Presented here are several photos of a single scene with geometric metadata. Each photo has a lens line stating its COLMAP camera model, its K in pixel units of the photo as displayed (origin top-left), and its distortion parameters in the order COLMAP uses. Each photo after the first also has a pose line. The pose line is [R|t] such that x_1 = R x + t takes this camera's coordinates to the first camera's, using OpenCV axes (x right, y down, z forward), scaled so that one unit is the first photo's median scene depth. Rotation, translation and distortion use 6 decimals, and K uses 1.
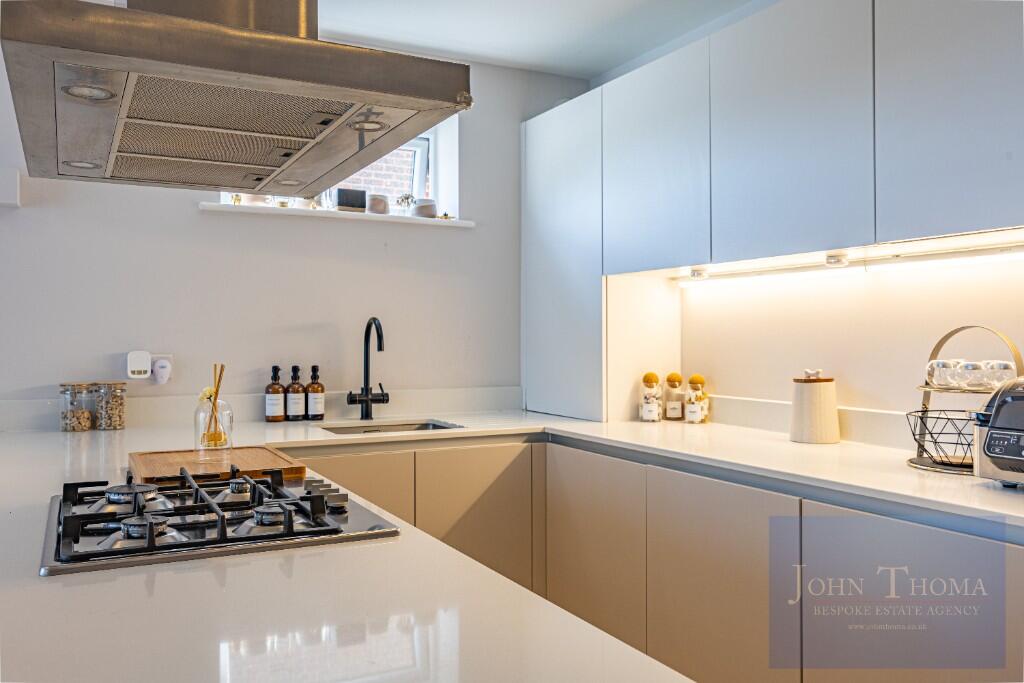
lens RADIAL K [[826.4, 0, 512.0], [0, 826.4, 341.5], [0, 0, 1]] dist [-0.015353, -0.003360]
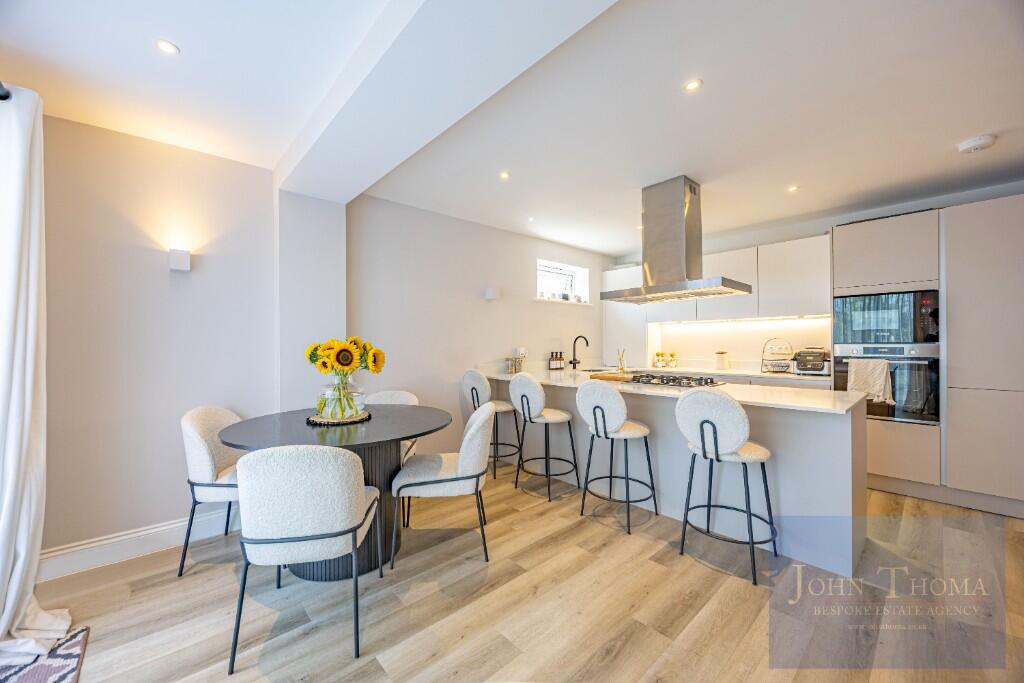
lens RADIAL K [[388.9, 0, 507.3], [0, 388.9, 343.3], [0, 0, 1]] dist [-0.003870, -0.000013]
pose [[0.967847, -0.006536, 0.251454, -0.800170], [0.007283, 0.999971, -0.002038, -0.000147], [-0.251433, 0.003804, 0.967867, -0.343724]]
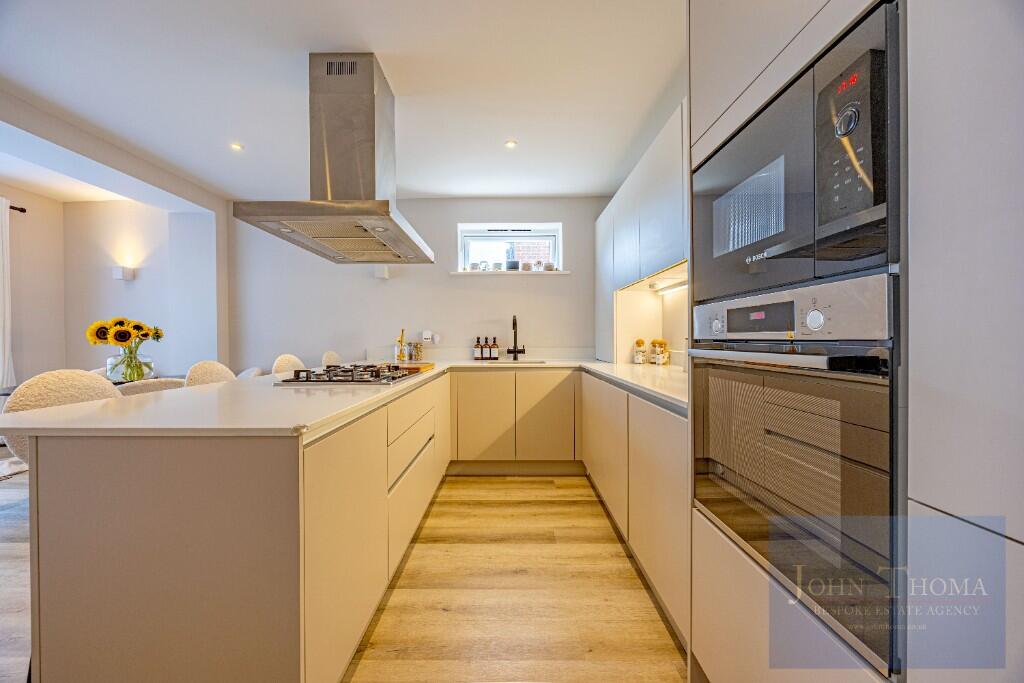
lens RADIAL K [[388.9, 0, 507.3], [0, 388.9, 343.3], [0, 0, 1]] dist [-0.003870, -0.000013]
pose [[0.880518, 0.001606, -0.474010, 0.328539], [0.002838, 0.999958, 0.008661, 0.038154], [0.474004, -0.008971, 0.880477, 0.031700]]
